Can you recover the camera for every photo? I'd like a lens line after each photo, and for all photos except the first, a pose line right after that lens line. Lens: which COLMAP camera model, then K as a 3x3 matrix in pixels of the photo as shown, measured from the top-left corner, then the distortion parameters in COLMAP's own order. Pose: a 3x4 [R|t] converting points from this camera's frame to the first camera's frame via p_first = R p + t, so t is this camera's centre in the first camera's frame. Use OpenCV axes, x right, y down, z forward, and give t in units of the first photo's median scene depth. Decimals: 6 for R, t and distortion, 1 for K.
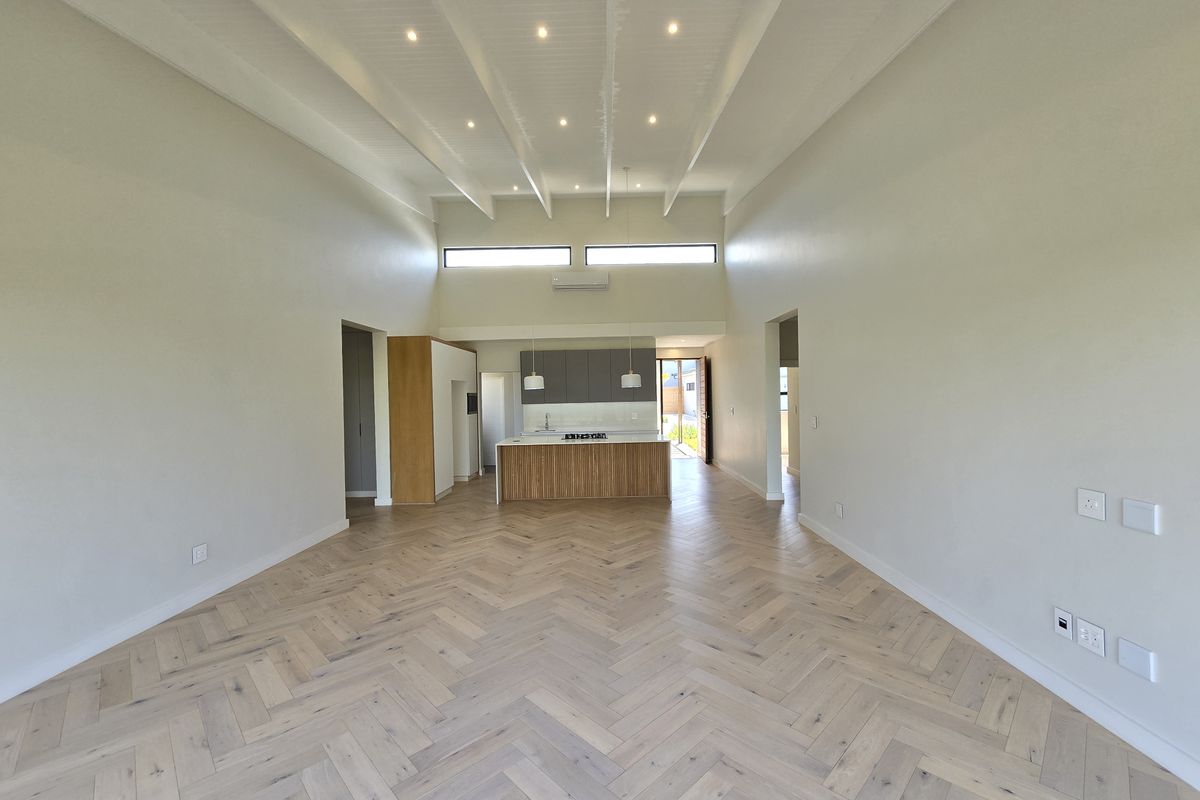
lens RADIAL K [[485.1, 0, 600.0], [0, 485.1, 400.0], [0, 0, 1]] dist [-0.001564, -0.000239]
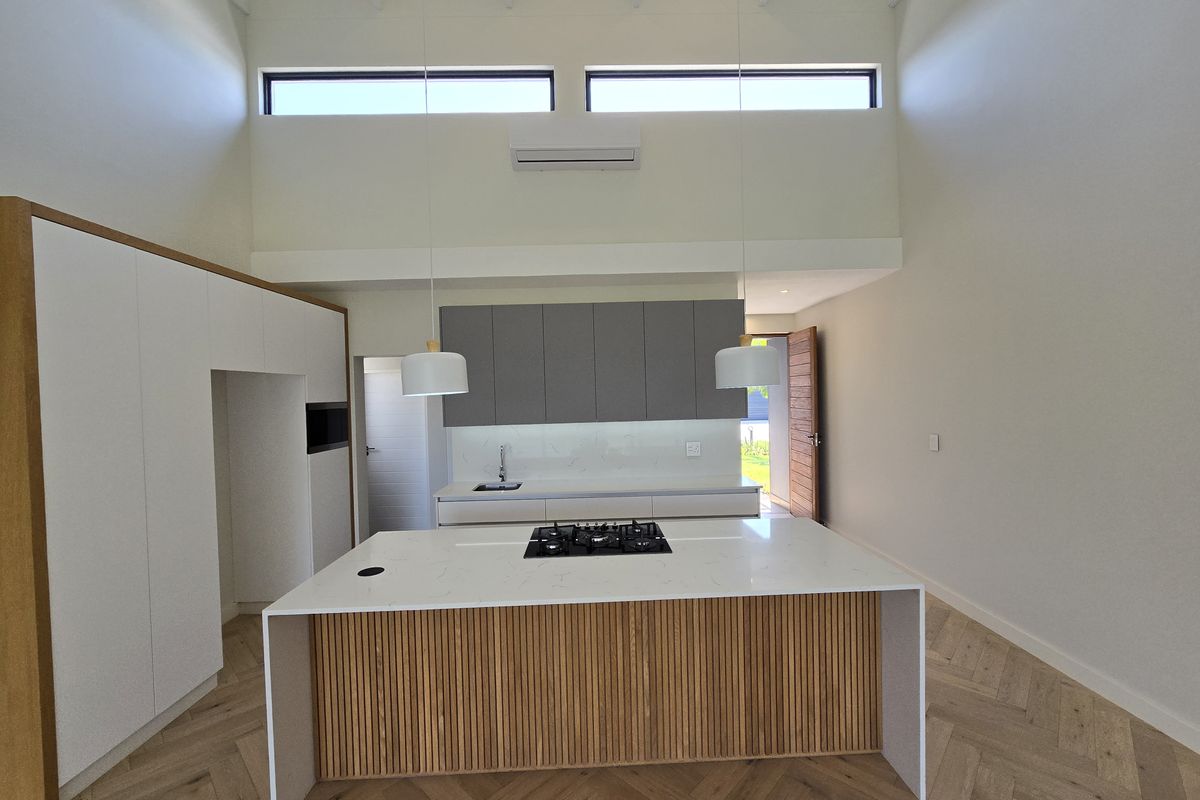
lens RADIAL K [[496.7, 0, 603.2], [0, 496.7, 401.7], [0, 0, 1]] dist [-0.000299, -0.000304]
pose [[0.999531, -0.005575, 0.030102, -0.030671], [0.005394, 0.999967, 0.006088, -0.016273], [-0.030135, -0.005923, 0.999528, 0.548856]]
